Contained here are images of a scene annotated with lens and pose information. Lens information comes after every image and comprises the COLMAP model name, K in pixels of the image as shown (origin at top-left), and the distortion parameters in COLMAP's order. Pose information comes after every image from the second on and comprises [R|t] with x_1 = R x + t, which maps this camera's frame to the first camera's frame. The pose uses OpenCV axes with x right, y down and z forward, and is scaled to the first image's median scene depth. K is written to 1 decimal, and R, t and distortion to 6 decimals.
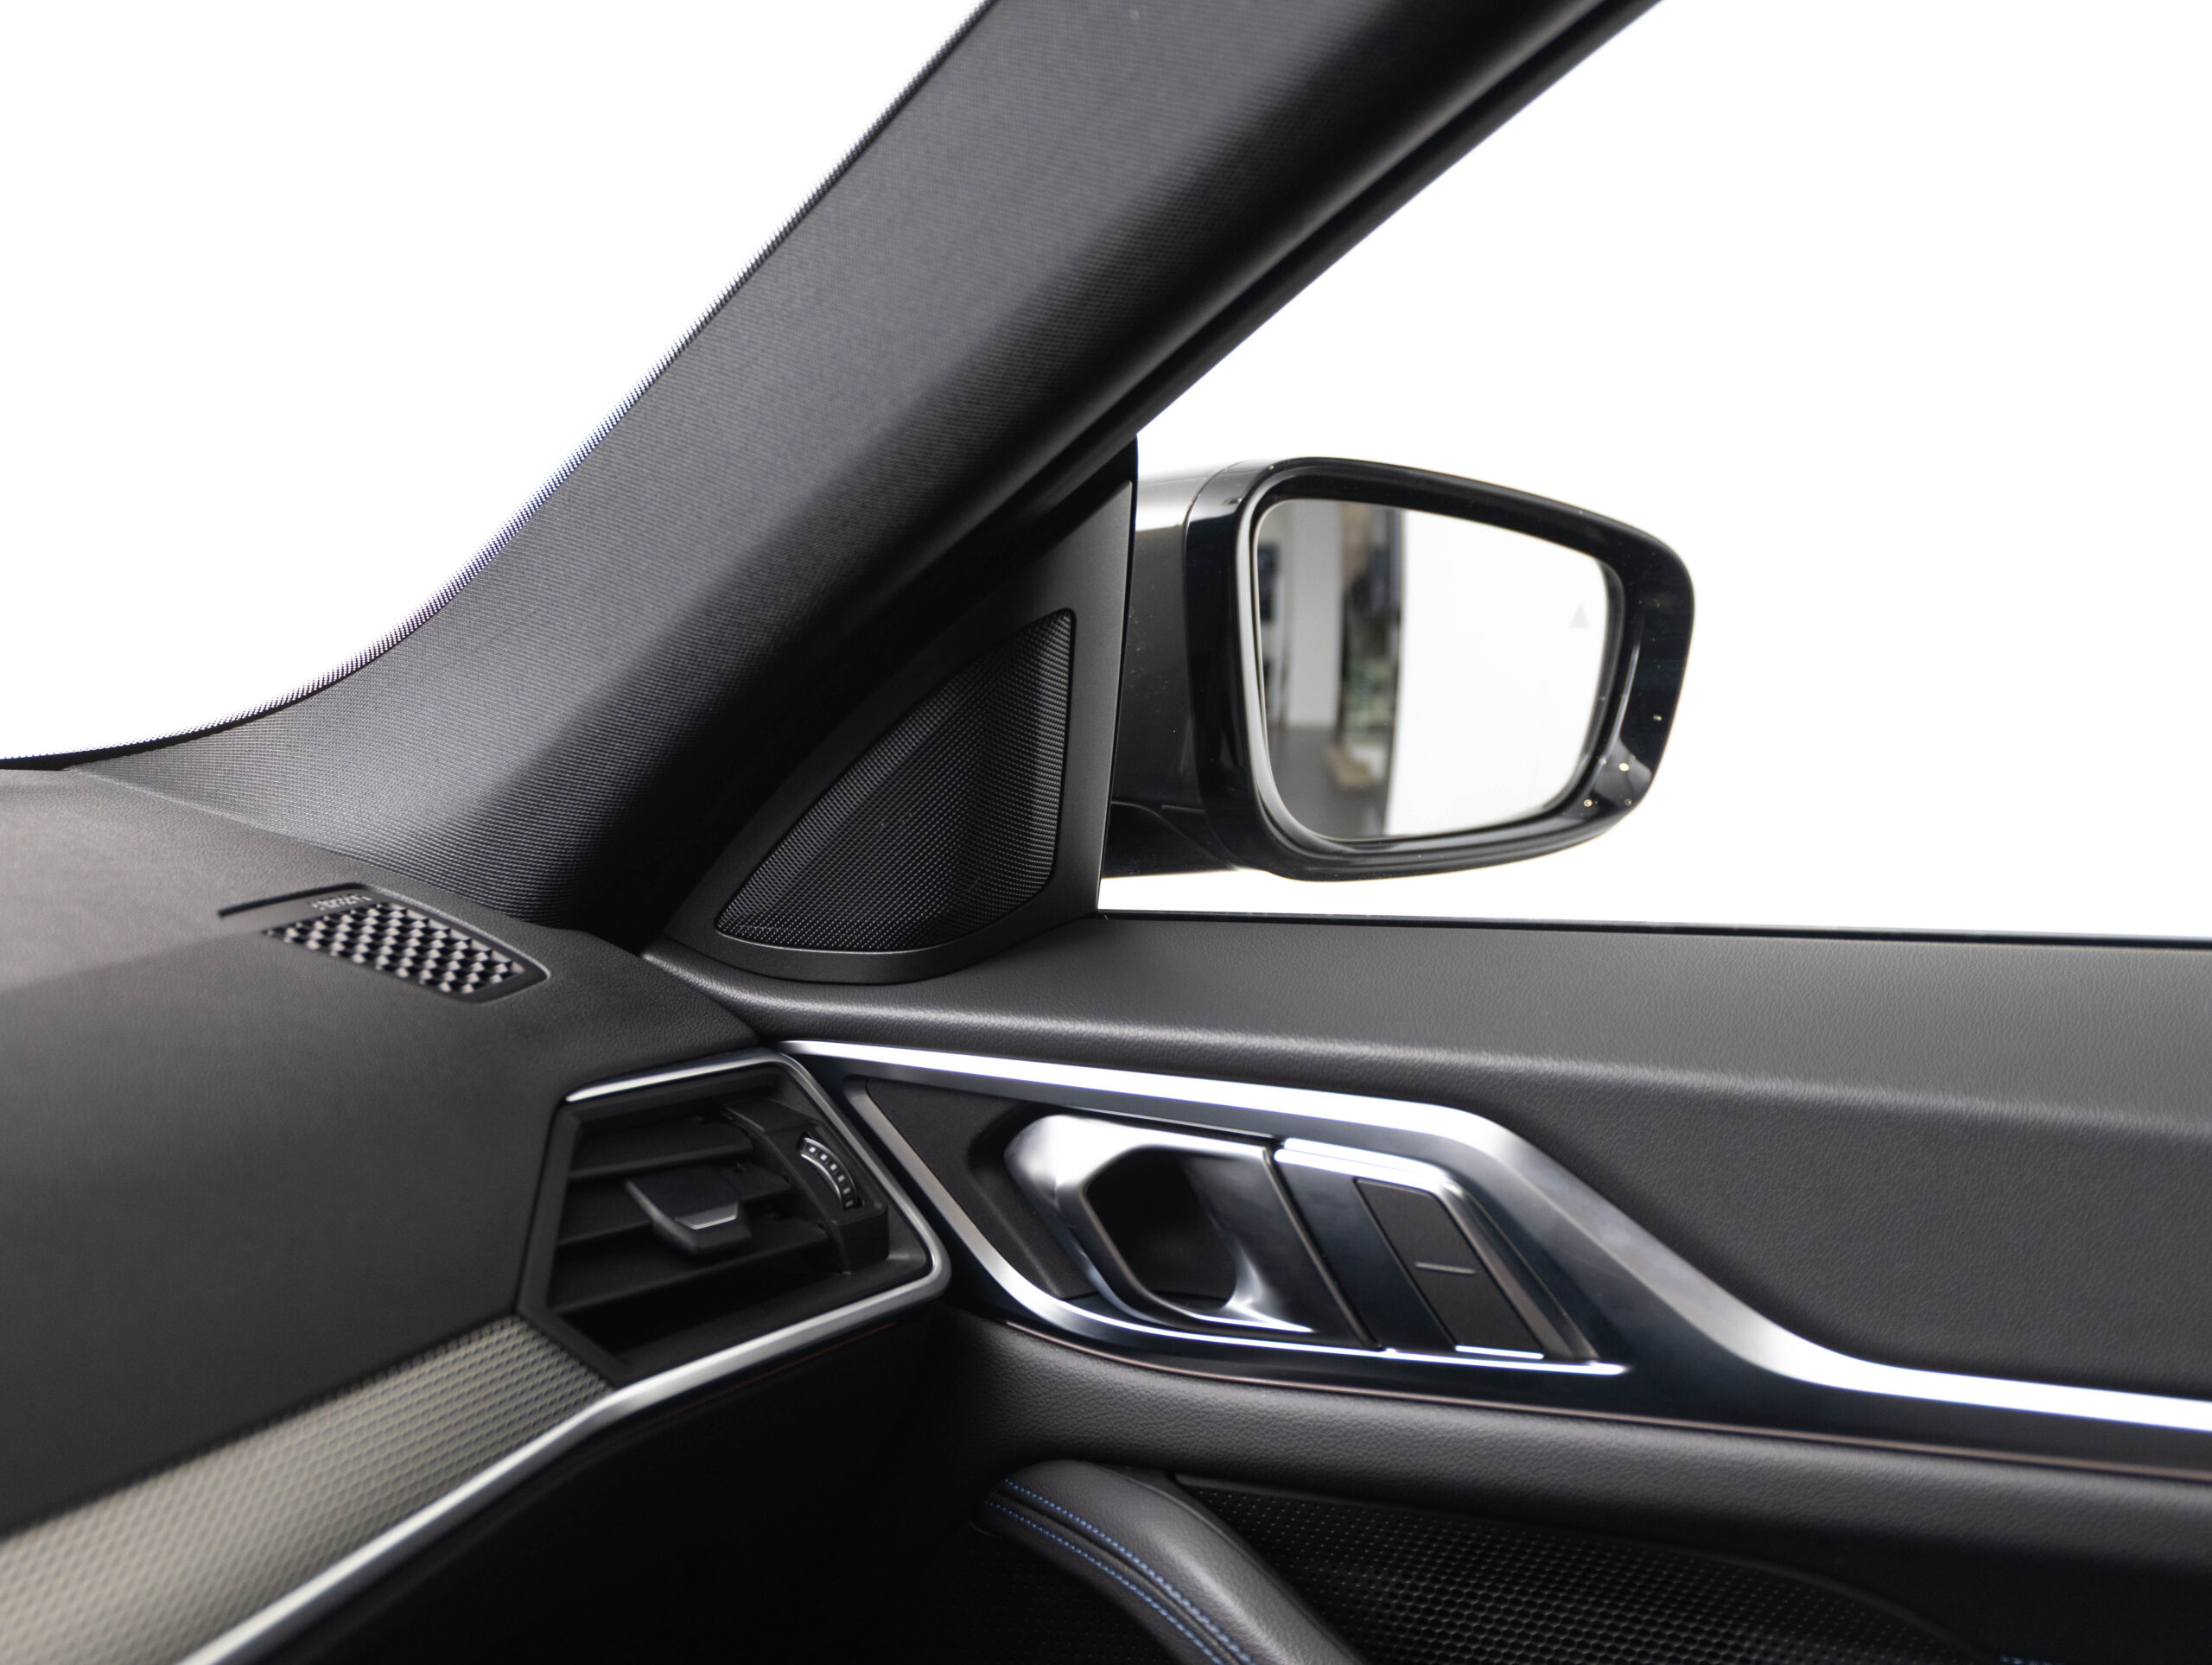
lens RADIAL K [[2358.1, 0, 1109.4], [0, 2358.1, 832.3], [0, 0, 1]] dist [0.001041, 0.000000]
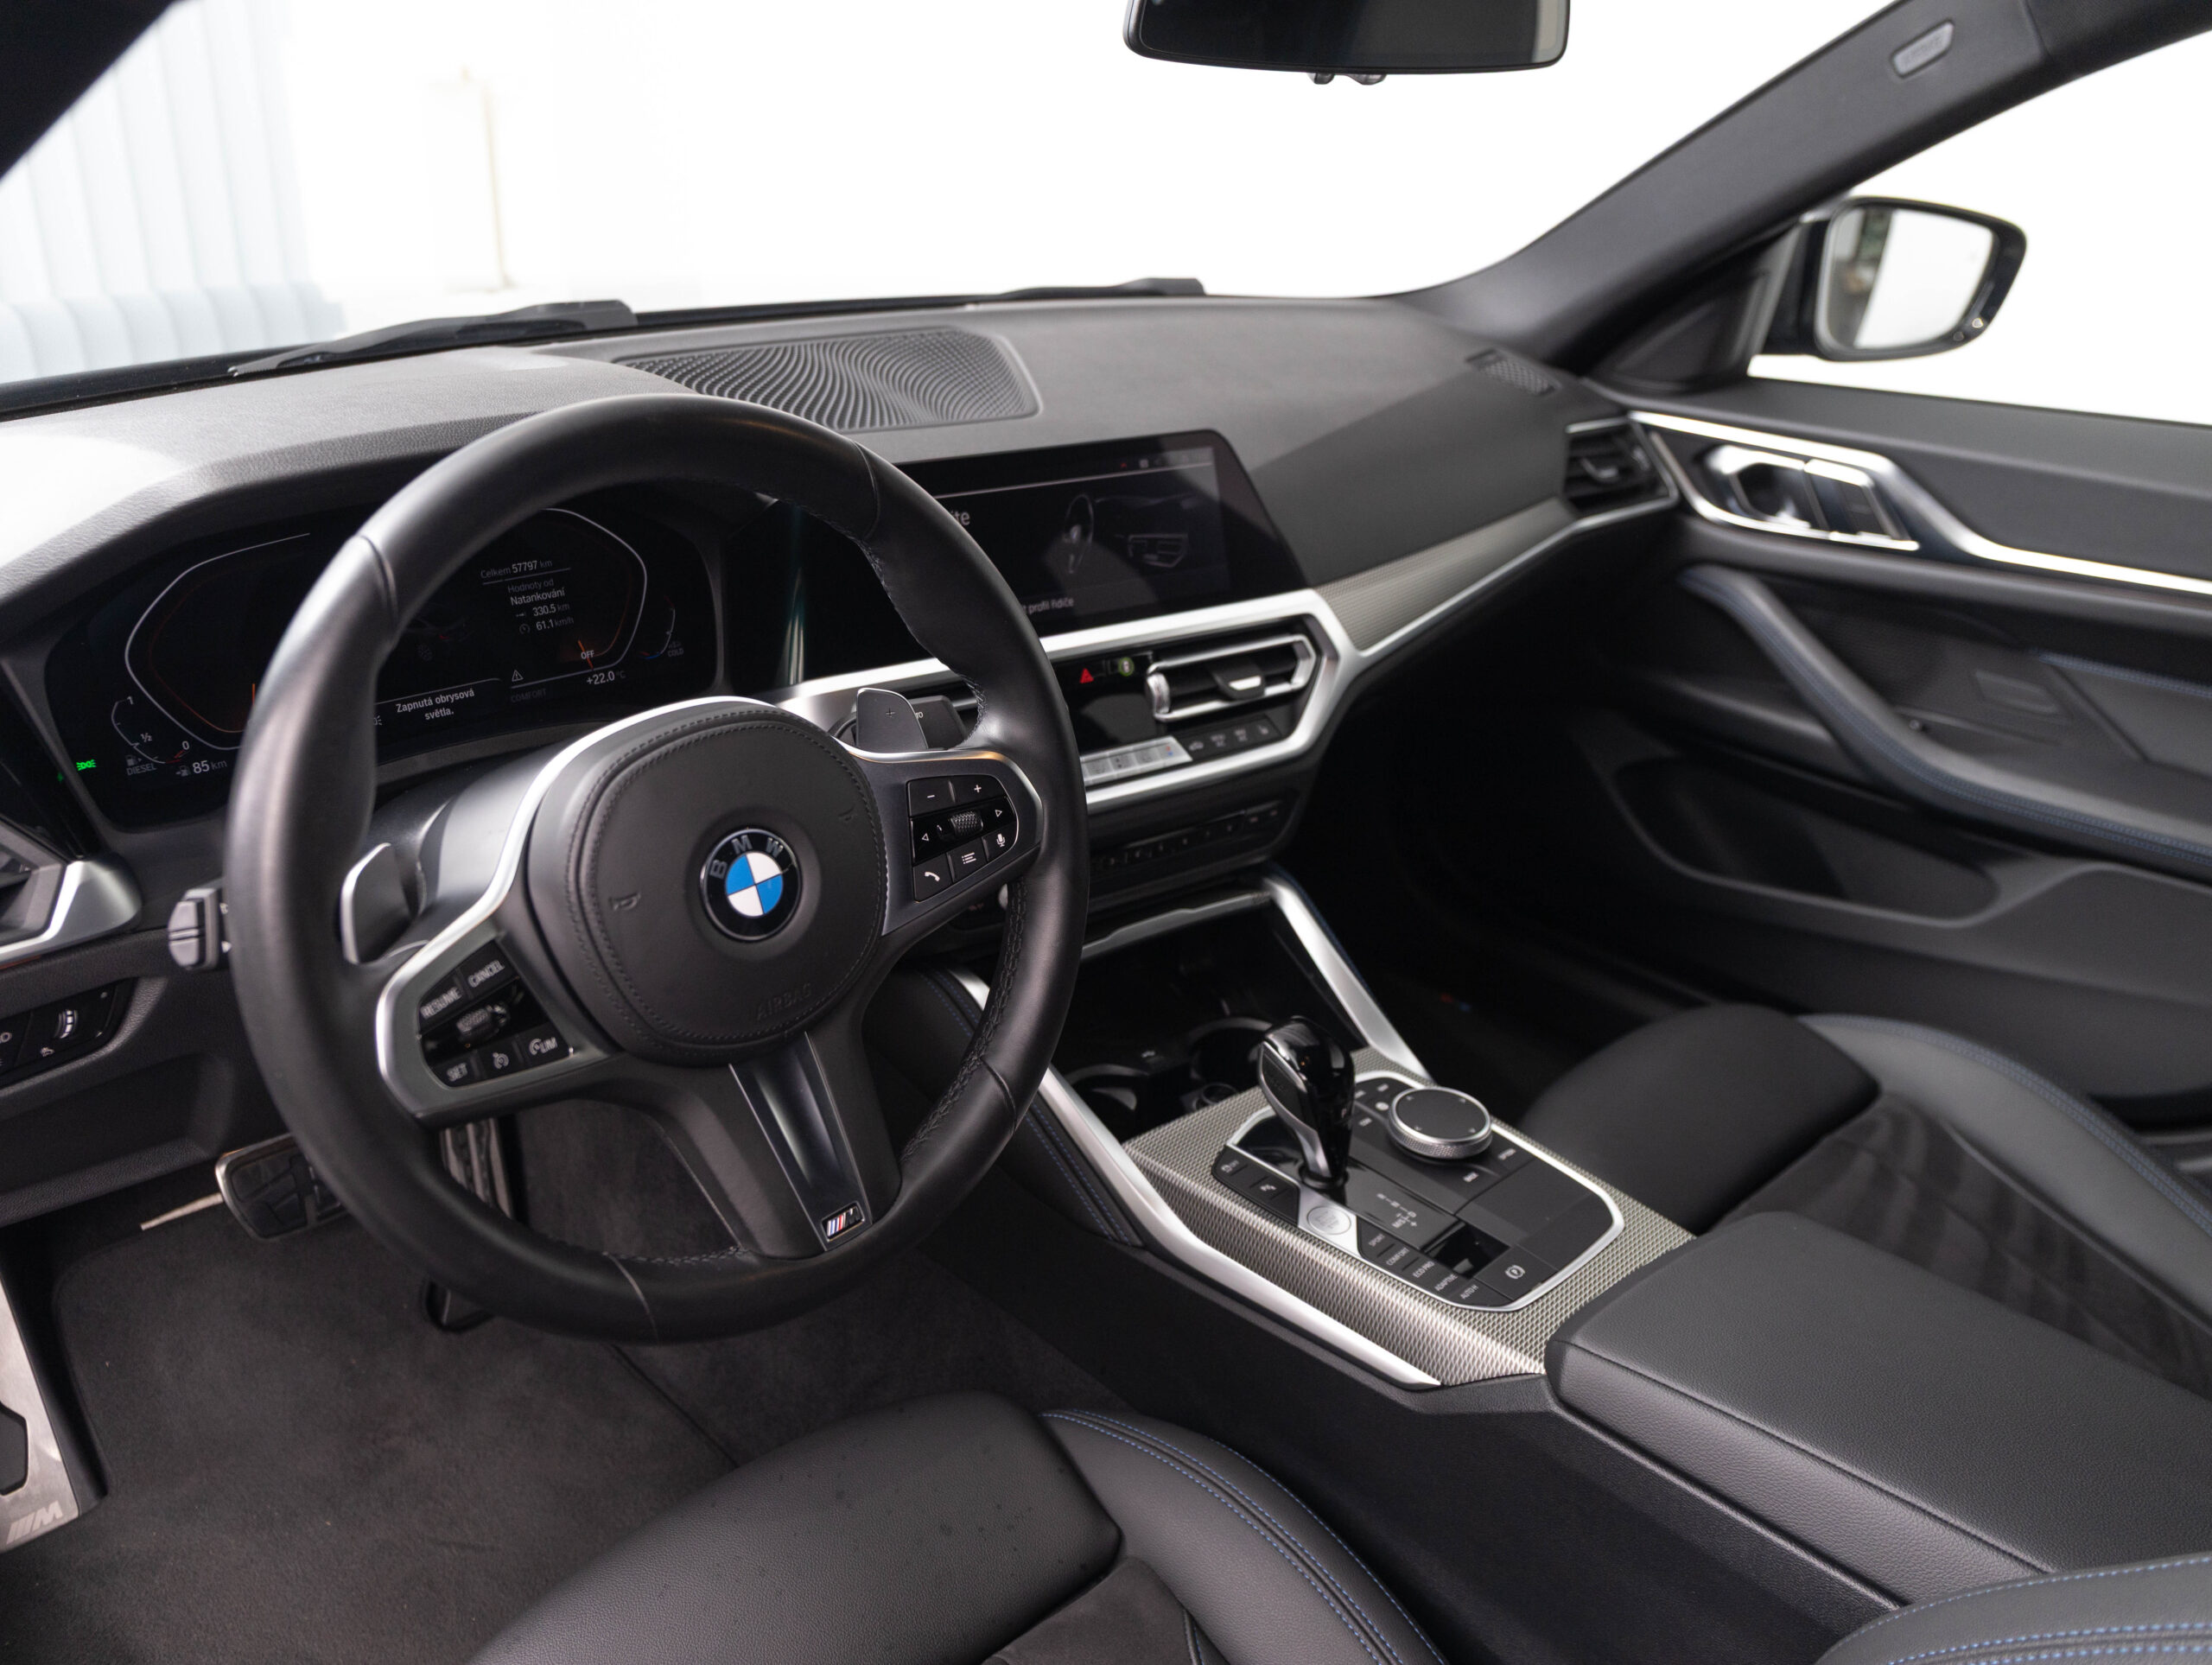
lens RADIAL K [[1628.0, 0, 1101.6], [0, 1628.0, 818.8], [0, 0, 1]] dist [0.010991, 0.006416]
pose [[0.955447, 0.137248, -0.261314, -0.172228], [-0.038298, 0.935477, 0.351306, -0.131435], [0.292669, -0.325646, 0.899055, -1.204774]]
